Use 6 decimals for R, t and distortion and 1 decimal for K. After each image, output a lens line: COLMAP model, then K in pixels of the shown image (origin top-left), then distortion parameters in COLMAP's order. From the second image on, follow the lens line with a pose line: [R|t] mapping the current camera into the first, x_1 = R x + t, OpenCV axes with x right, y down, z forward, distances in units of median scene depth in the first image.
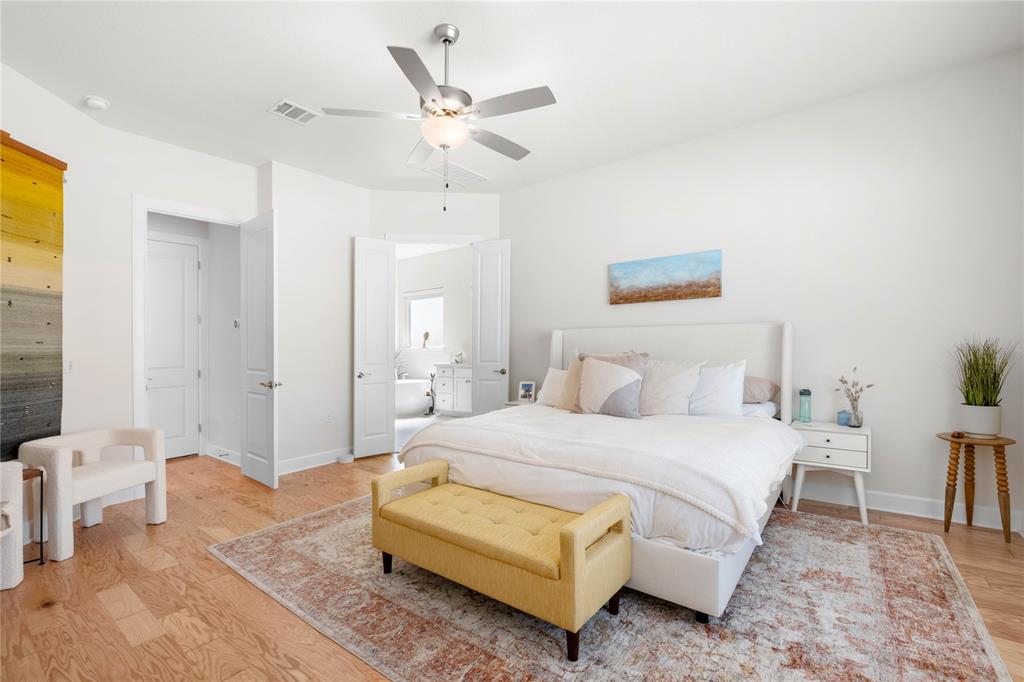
lens RADIAL K [[446.0, 0, 513.8], [0, 446.0, 341.3], [0, 0, 1]] dist [-0.004975, -0.000758]
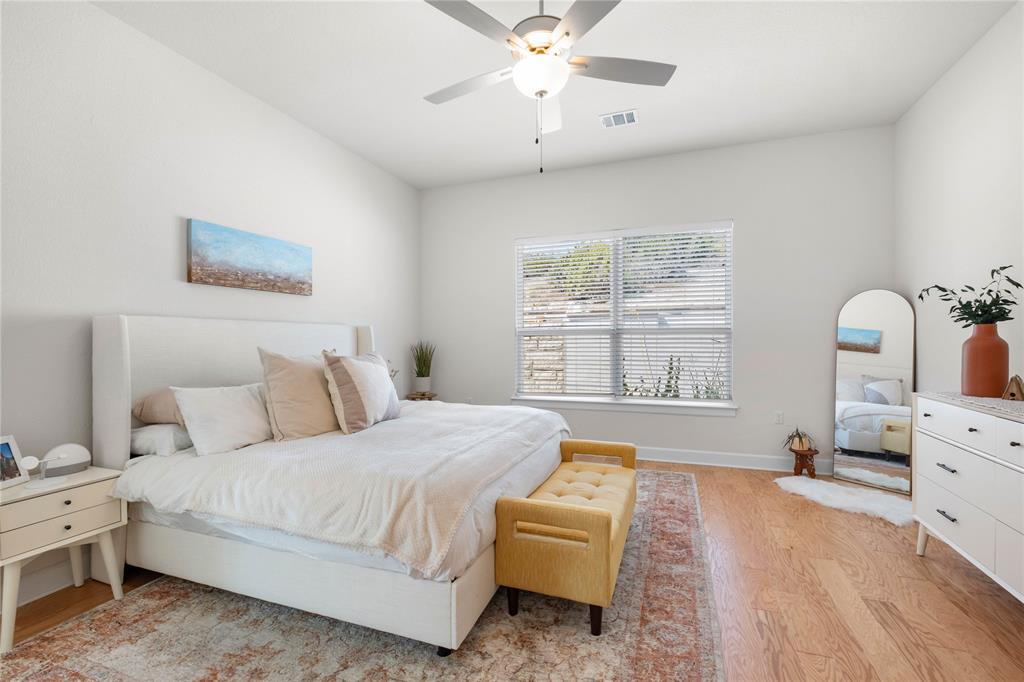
lens RADIAL K [[446.0, 0, 513.8], [0, 446.0, 341.3], [0, 0, 1]] dist [-0.004975, -0.000758]
pose [[-0.290595, 0.009555, 0.956799, -1.052531], [0.003228, 0.999954, -0.009005, 0.022031], [-0.956841, 0.000472, -0.290612, 1.454164]]
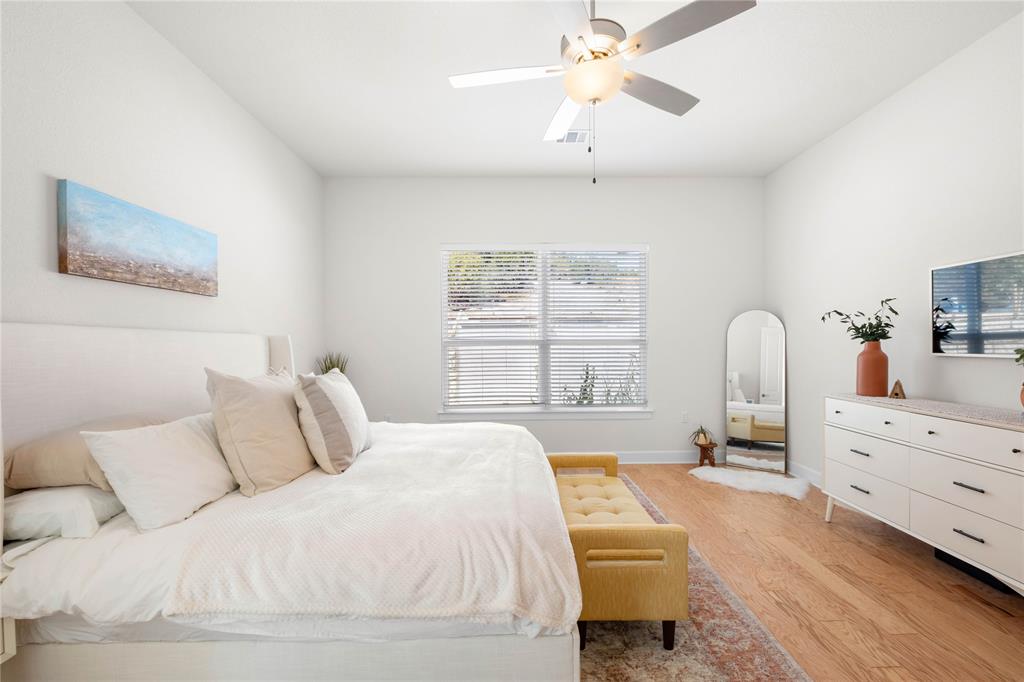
lens RADIAL K [[439.8, 0, 515.8], [0, 439.8, 350.1], [0, 0, 1]] dist [-0.007090, -0.000123]
pose [[-0.614214, 0.004471, 0.789127, -0.778393], [0.007529, 0.999972, 0.000195, -0.005072], [-0.789104, 0.006061, -0.614230, 1.797279]]
